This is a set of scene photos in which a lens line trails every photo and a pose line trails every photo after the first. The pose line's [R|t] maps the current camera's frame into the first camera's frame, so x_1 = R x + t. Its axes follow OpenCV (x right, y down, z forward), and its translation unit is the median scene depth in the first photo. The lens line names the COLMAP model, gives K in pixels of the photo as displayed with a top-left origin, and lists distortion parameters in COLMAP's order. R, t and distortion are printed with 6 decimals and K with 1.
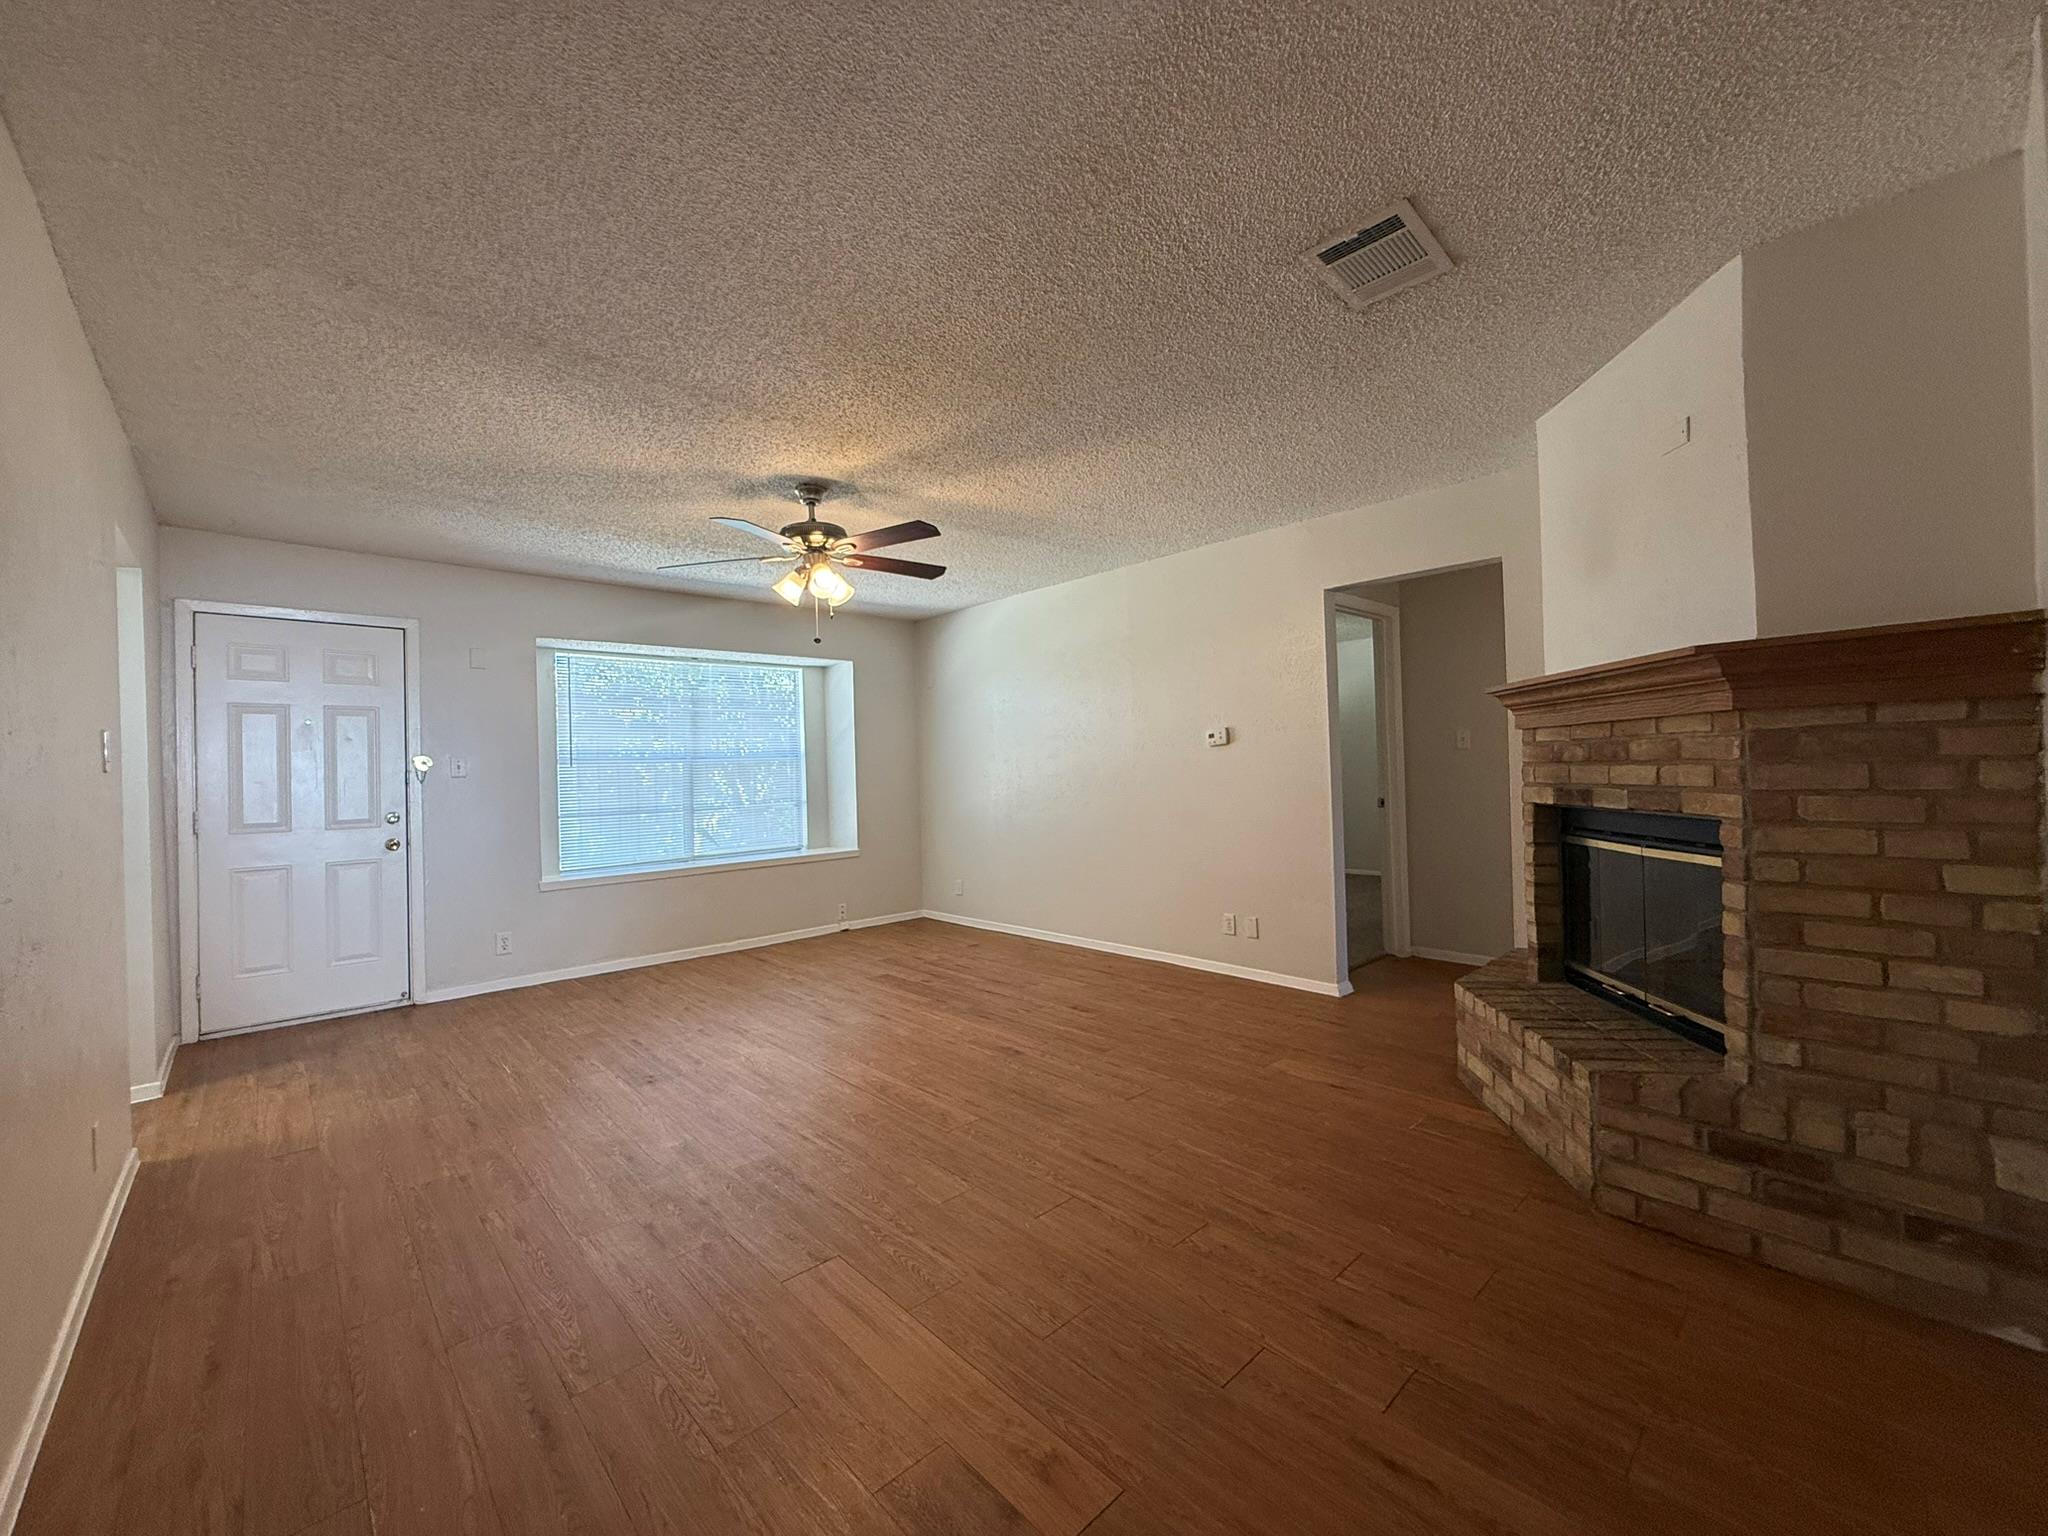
lens RADIAL K [[814.4, 0, 1015.1], [0, 814.4, 765.6], [0, 0, 1]] dist [0.000117, 0.000572]
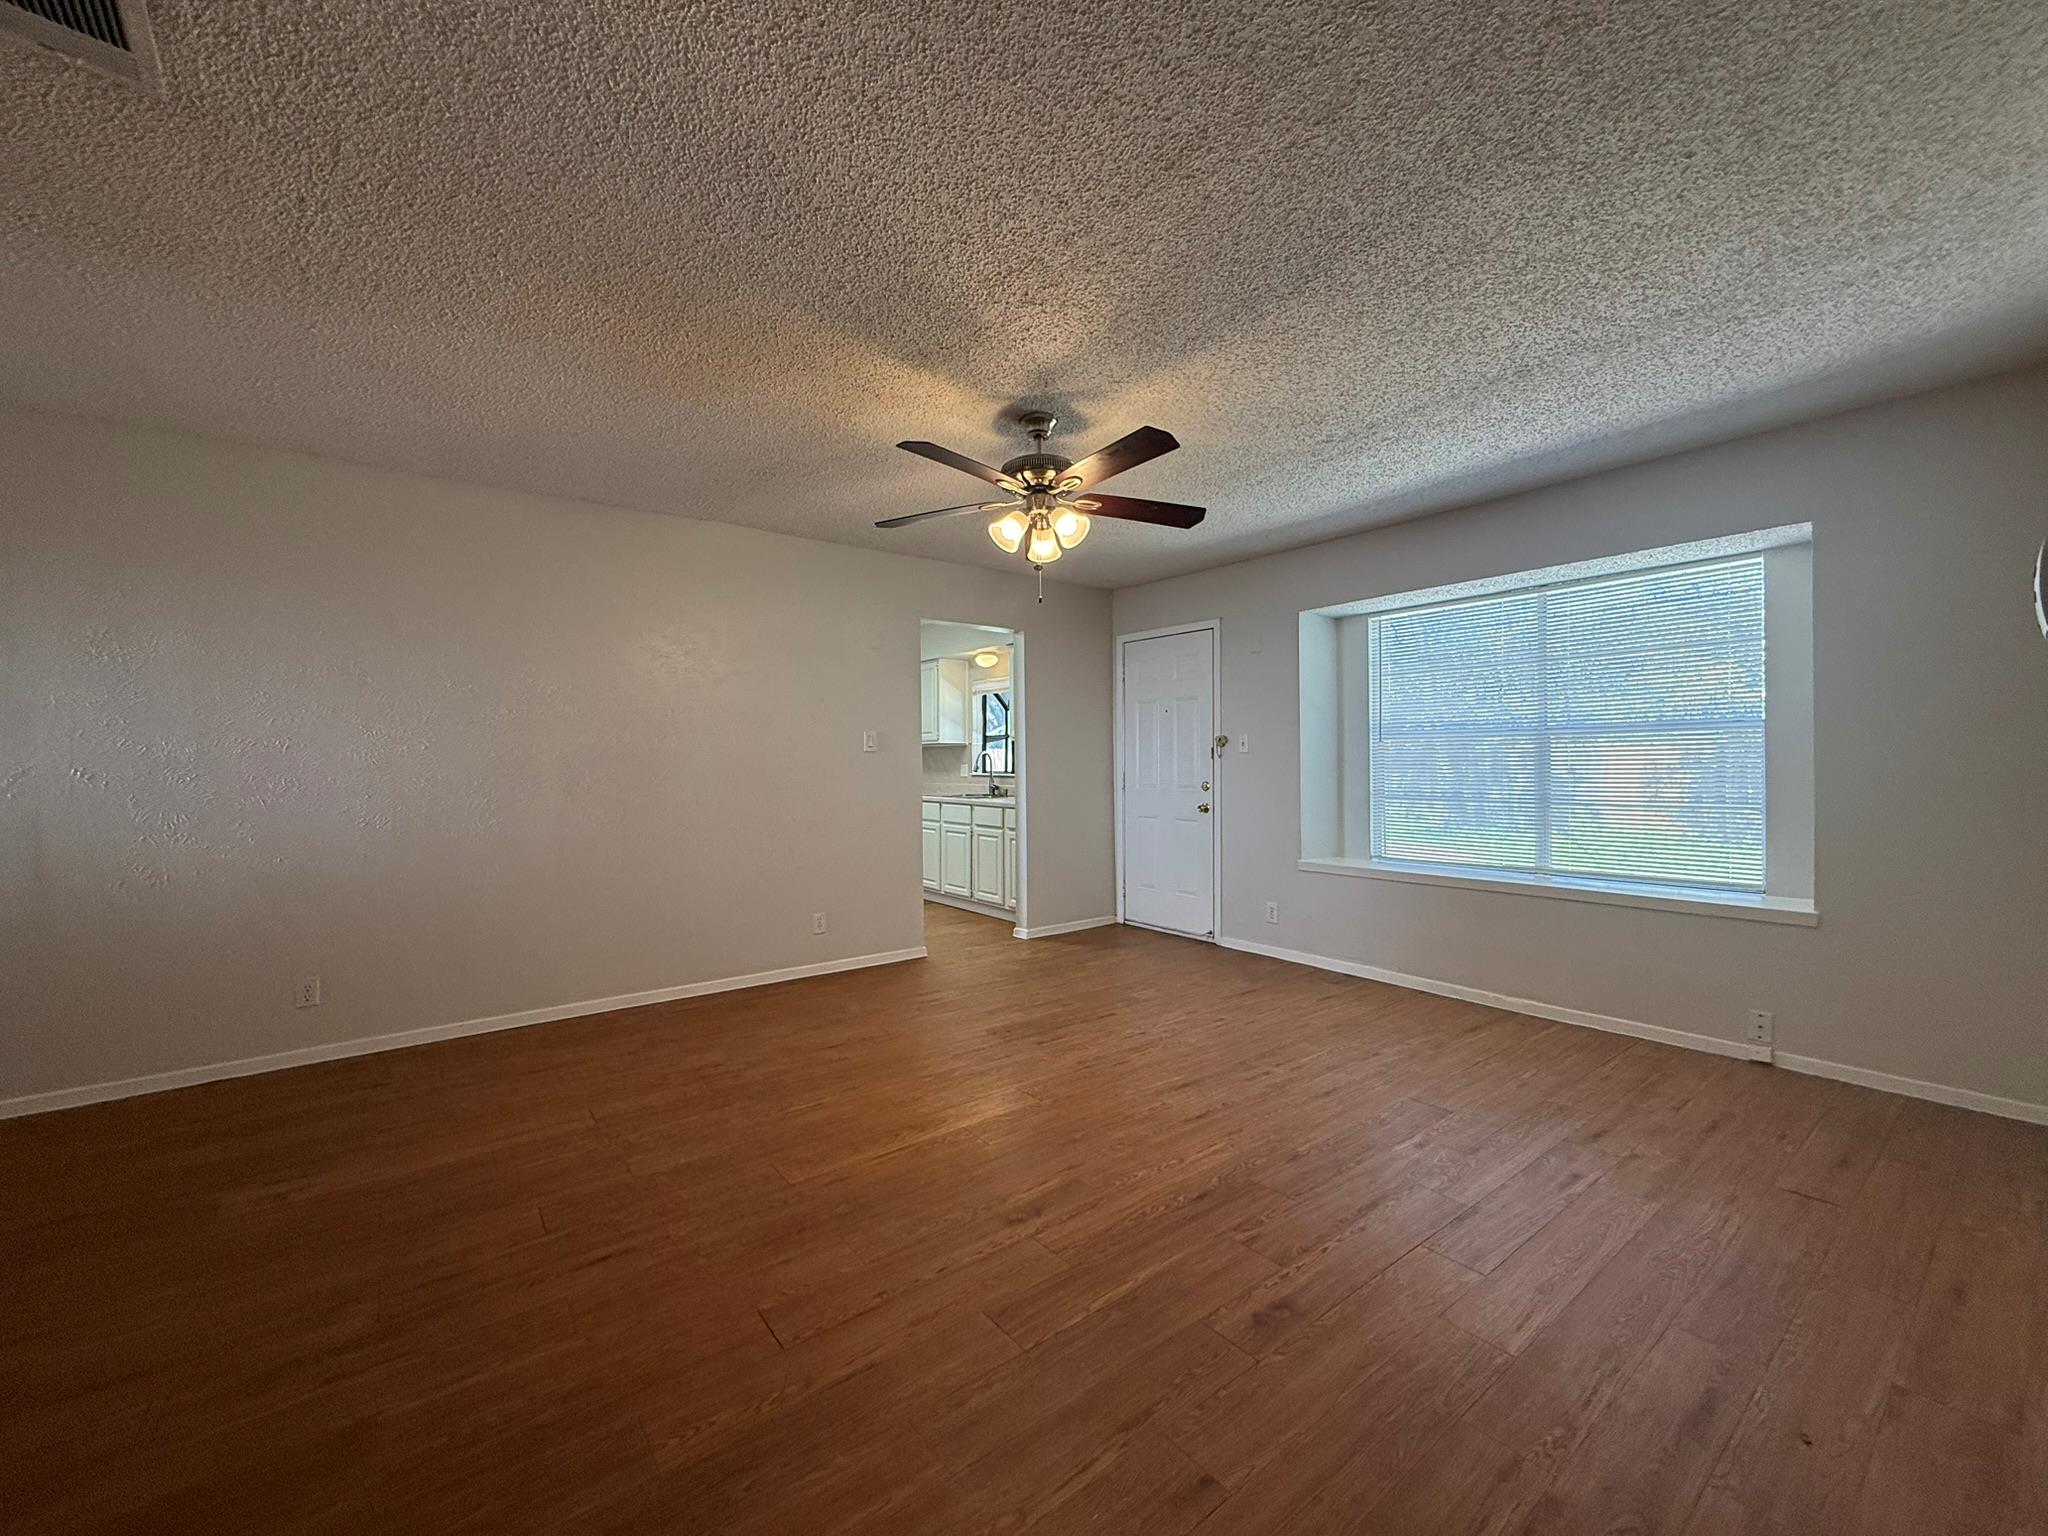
lens RADIAL K [[814.4, 0, 1014.8], [0, 814.4, 771.4], [0, 0, 1]] dist [0.000117, 0.000572]
pose [[-0.092264, 0.038869, -0.994976, 0.578748], [0.014690, 0.999182, 0.037671, -0.009651], [0.995626, -0.011141, -0.092760, 1.019805]]
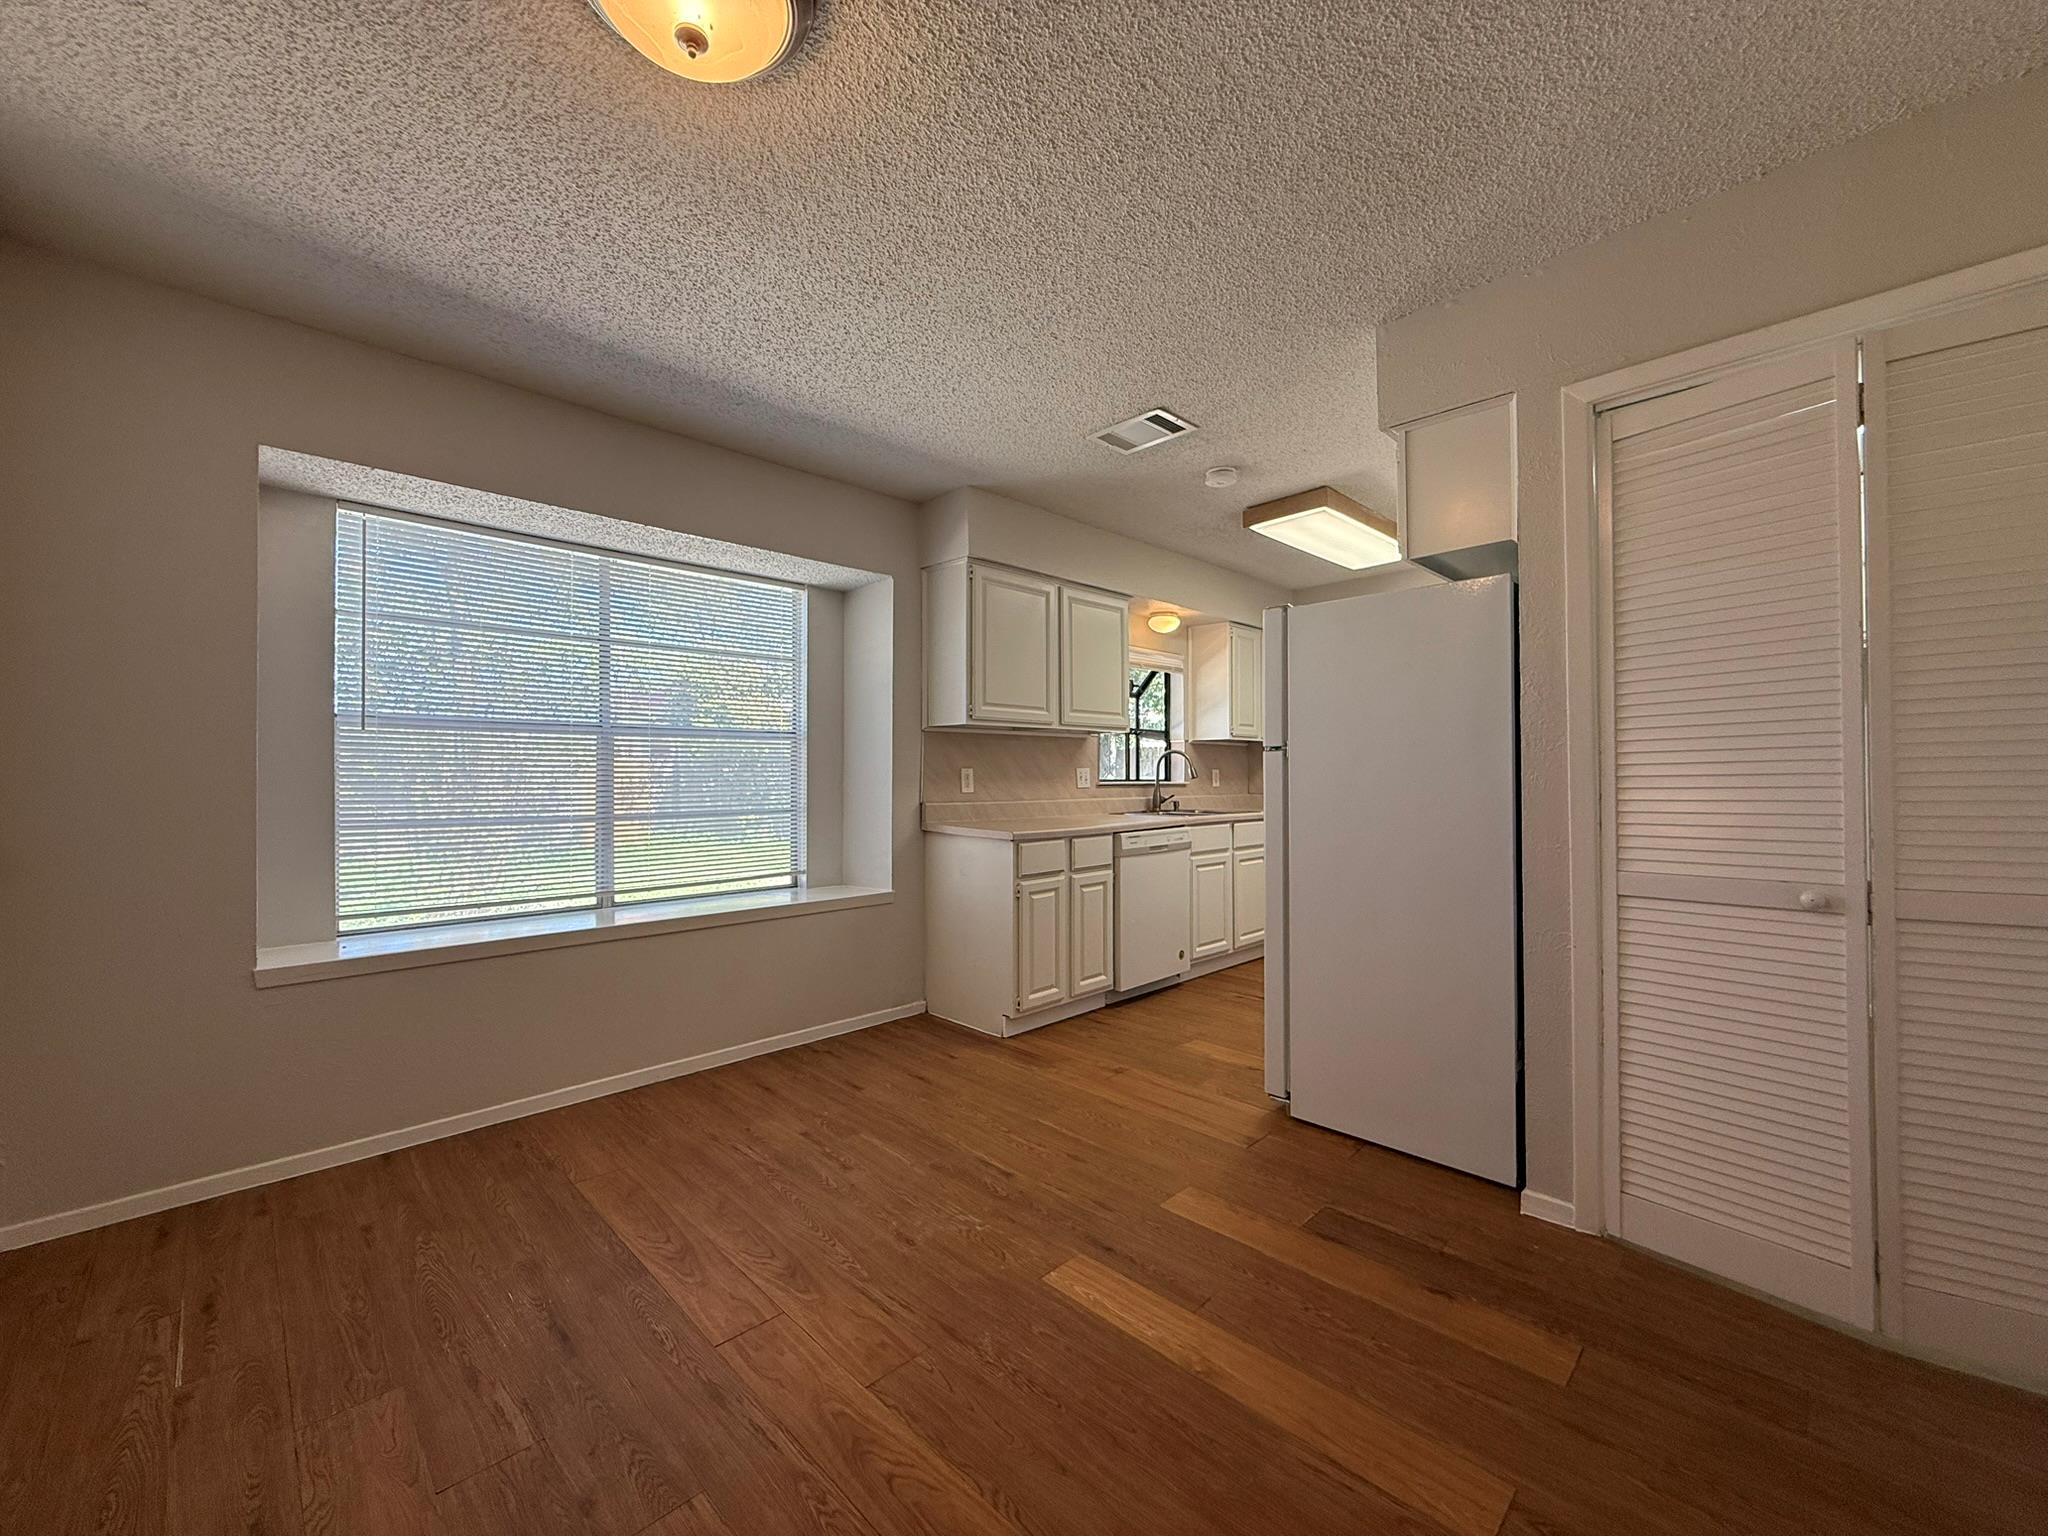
lens RADIAL K [[814.4, 0, 1016.7], [0, 814.4, 773.6], [0, 0, 1]] dist [0.000117, 0.000572]
pose [[0.999417, 0.023102, 0.025158, -0.212586], [-0.022830, 0.999678, -0.011034, 0.037131], [-0.025405, 0.010453, 0.999623, 0.706068]]
